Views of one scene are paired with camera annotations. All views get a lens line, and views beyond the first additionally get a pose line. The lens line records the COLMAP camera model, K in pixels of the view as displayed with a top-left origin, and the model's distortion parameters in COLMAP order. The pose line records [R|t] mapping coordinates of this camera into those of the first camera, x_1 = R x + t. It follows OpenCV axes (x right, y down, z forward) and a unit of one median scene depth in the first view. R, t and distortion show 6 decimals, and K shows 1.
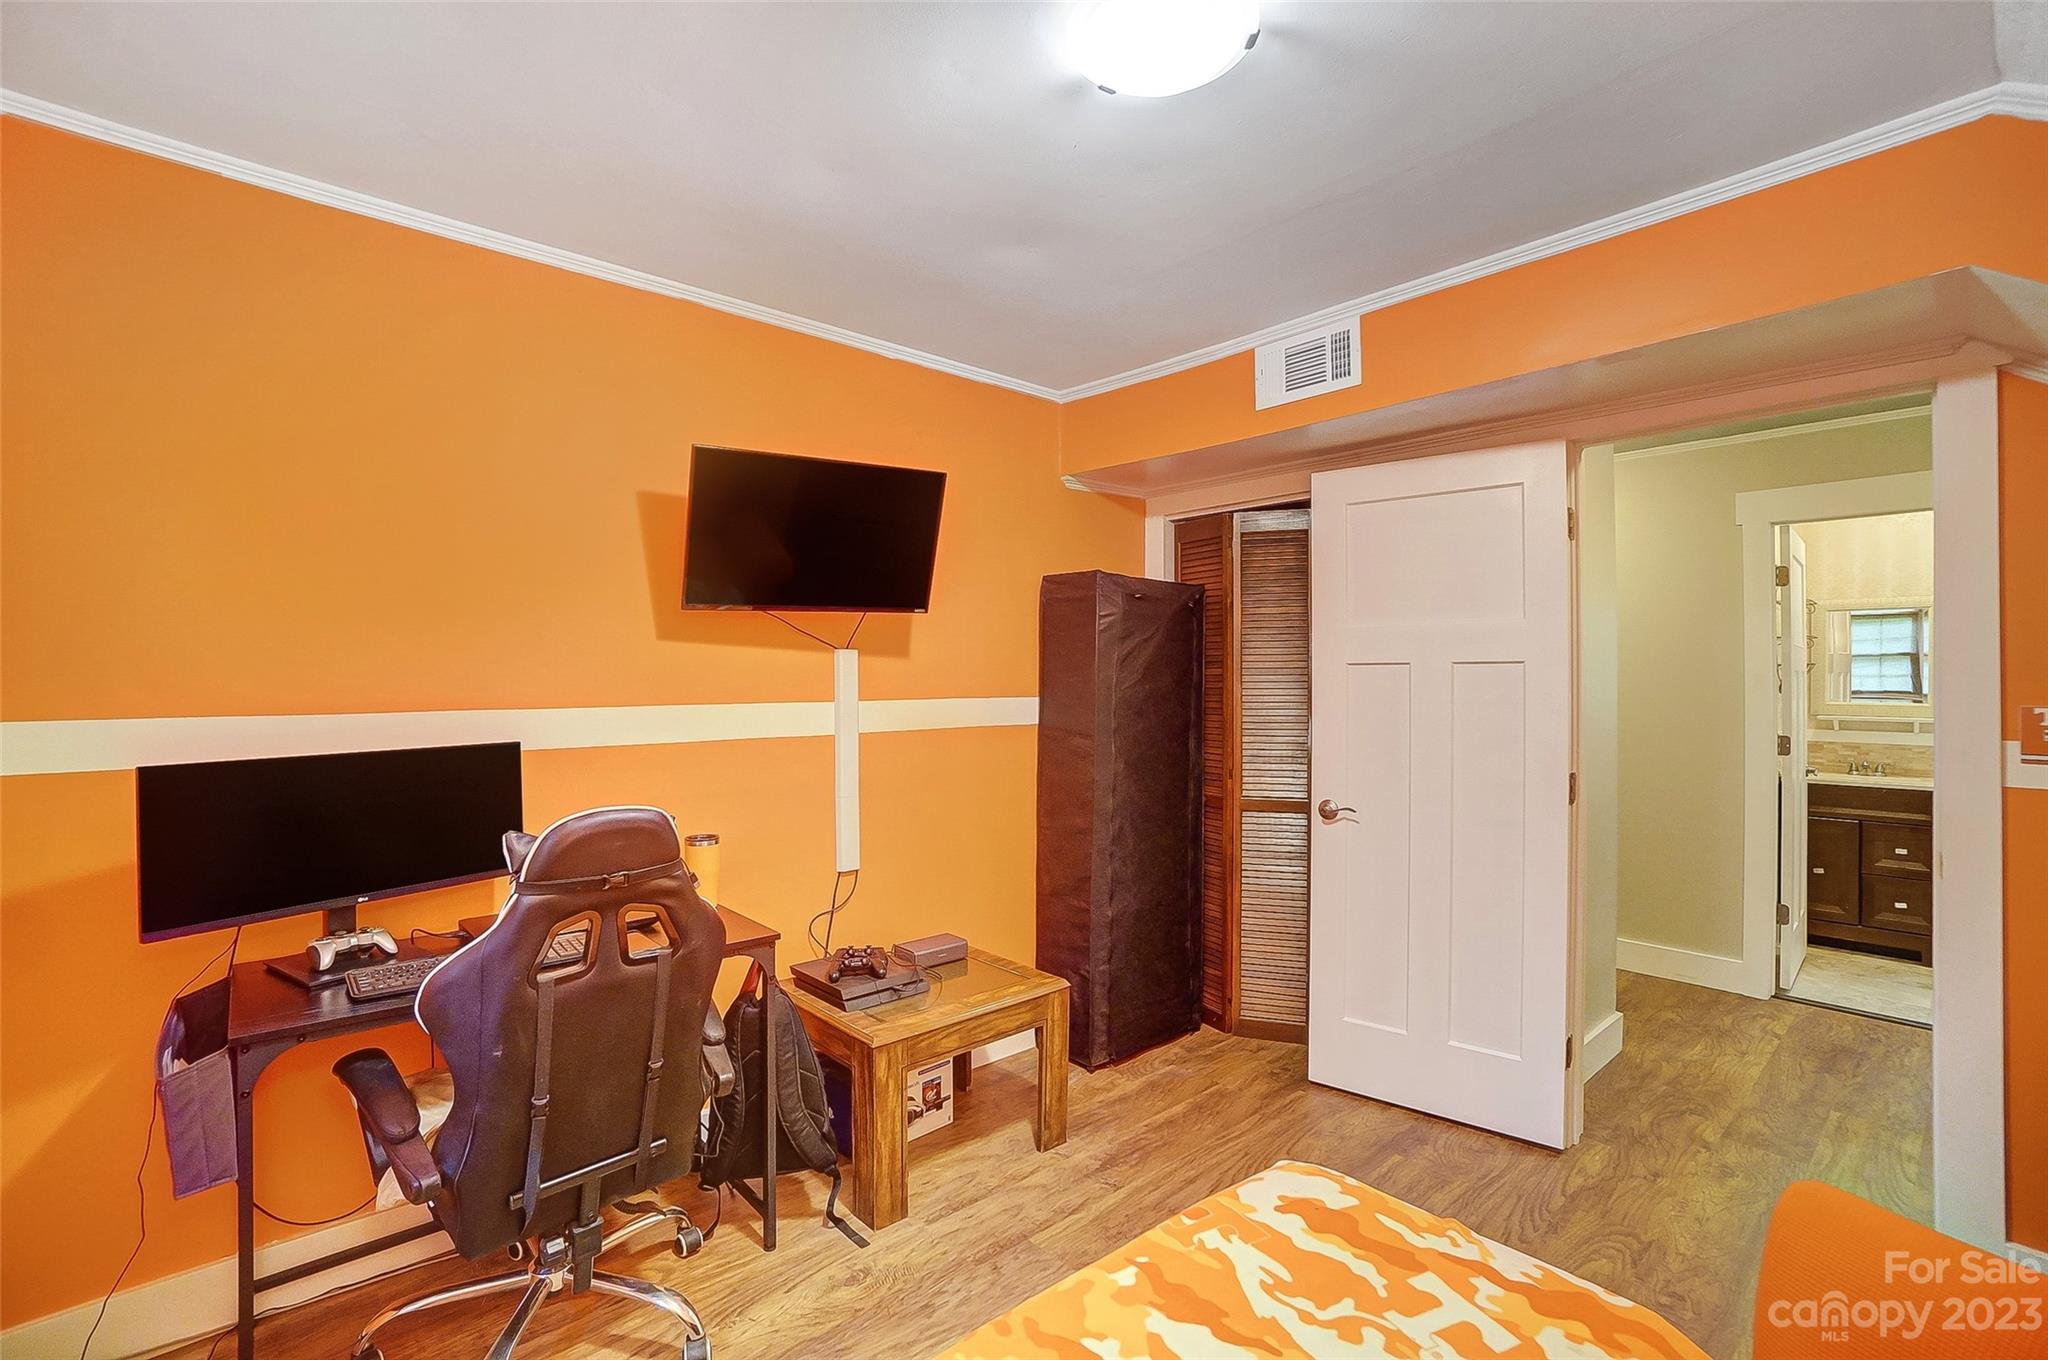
lens RADIAL K [[912.8, 0, 1010.4], [0, 912.8, 676.2], [0, 0, 1]] dist [-0.065260, 0.024973]
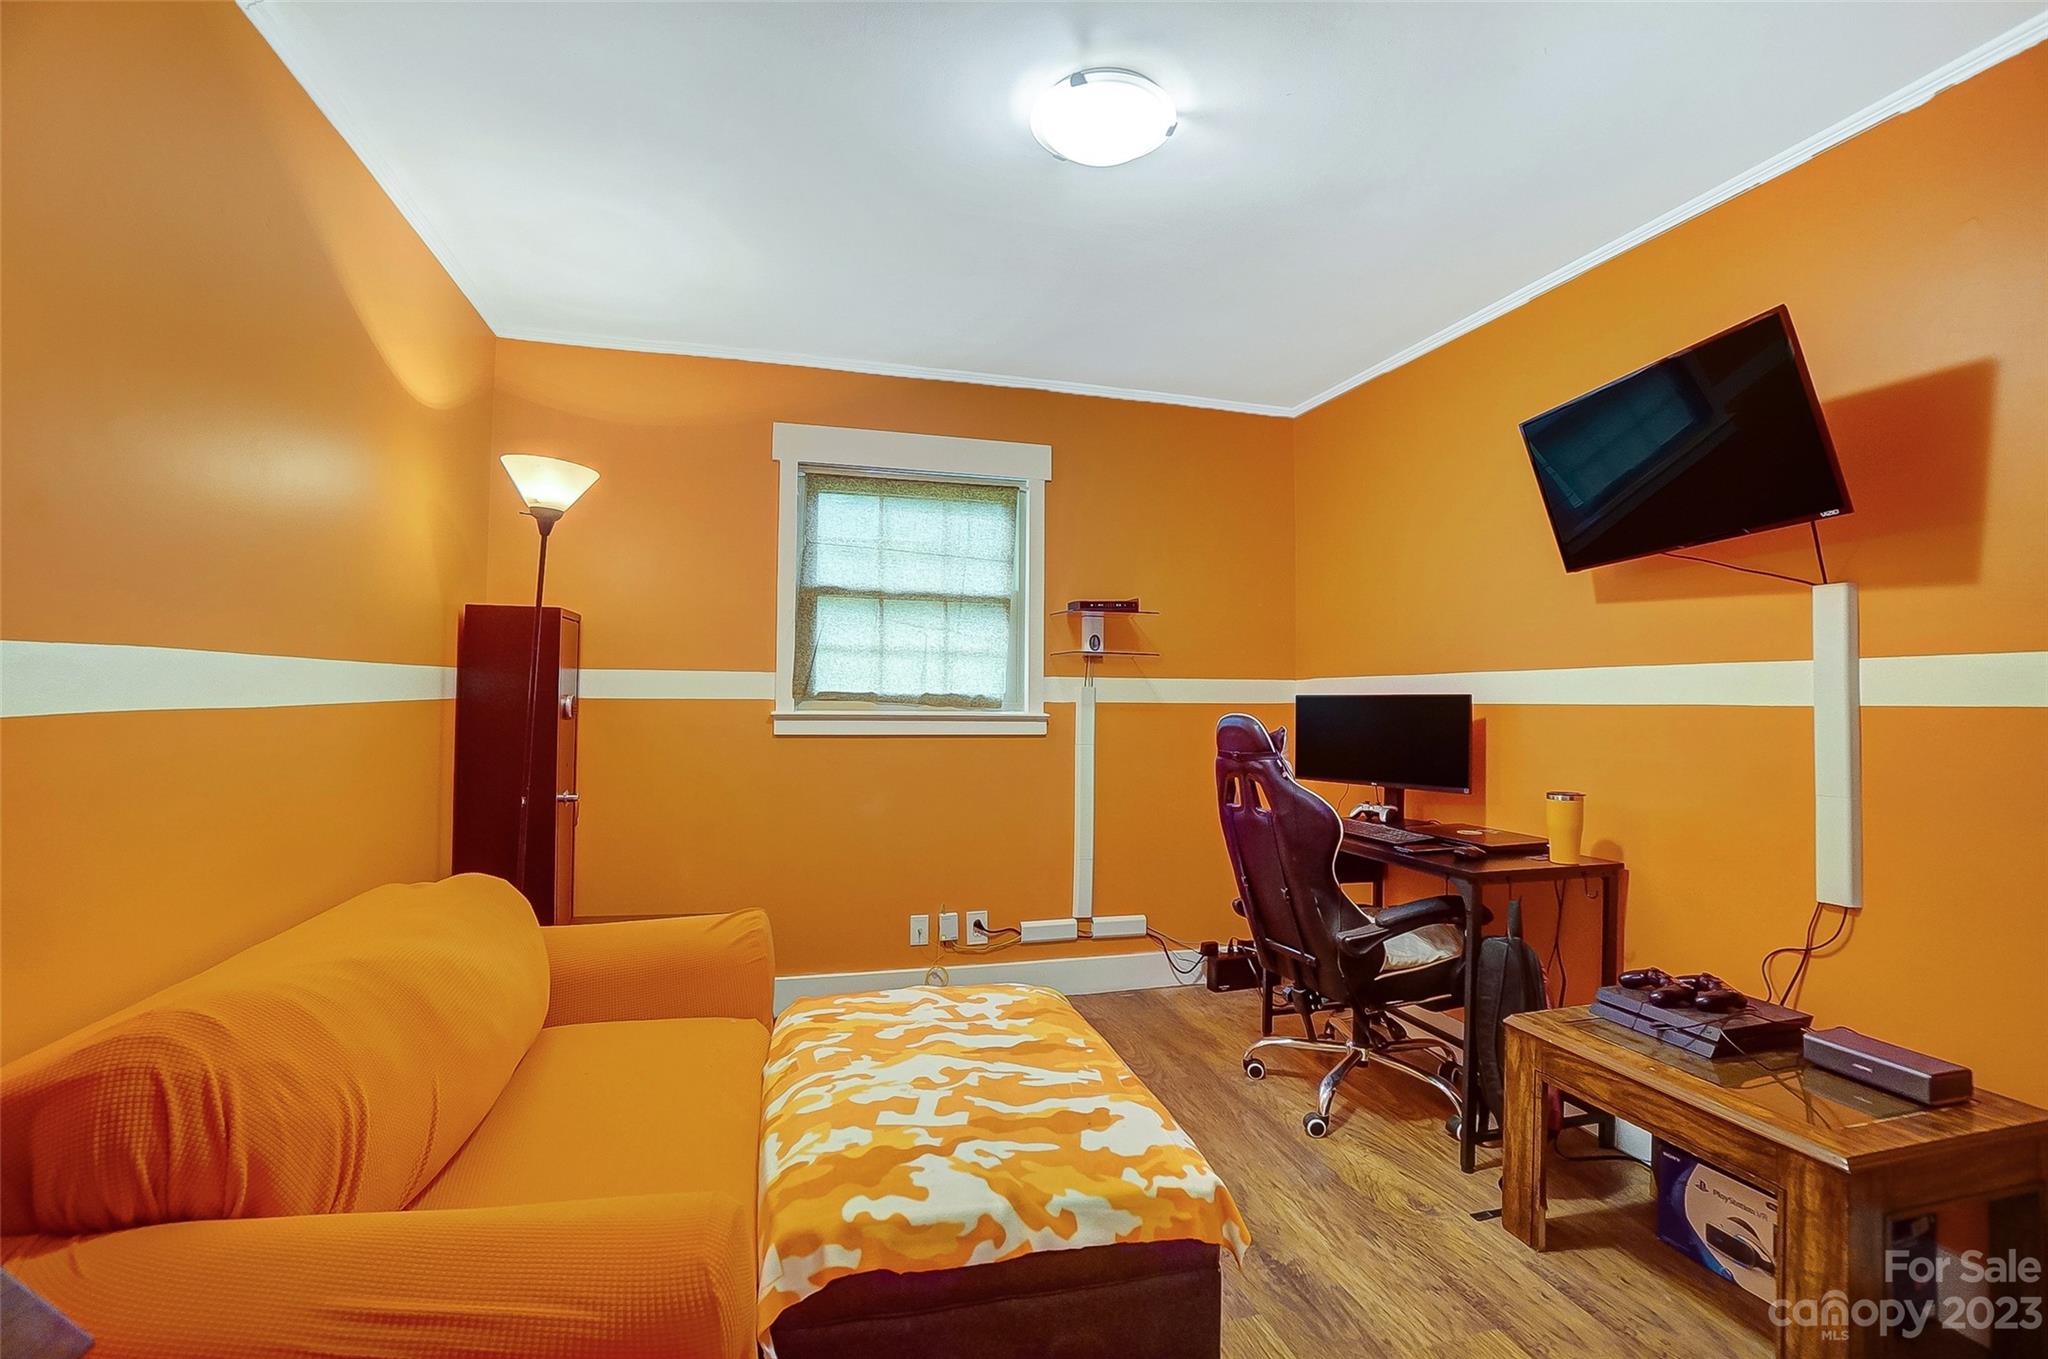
lens RADIAL K [[914.3, 0, 1004.0], [0, 914.3, 676.1], [0, 0, 1]] dist [-0.062614, 0.024325]
pose [[-0.450169, -0.028067, -0.892502, 1.165022], [-0.011508, 0.999605, -0.025631, 0.108340], [0.892869, -0.001267, -0.450314, 1.221101]]
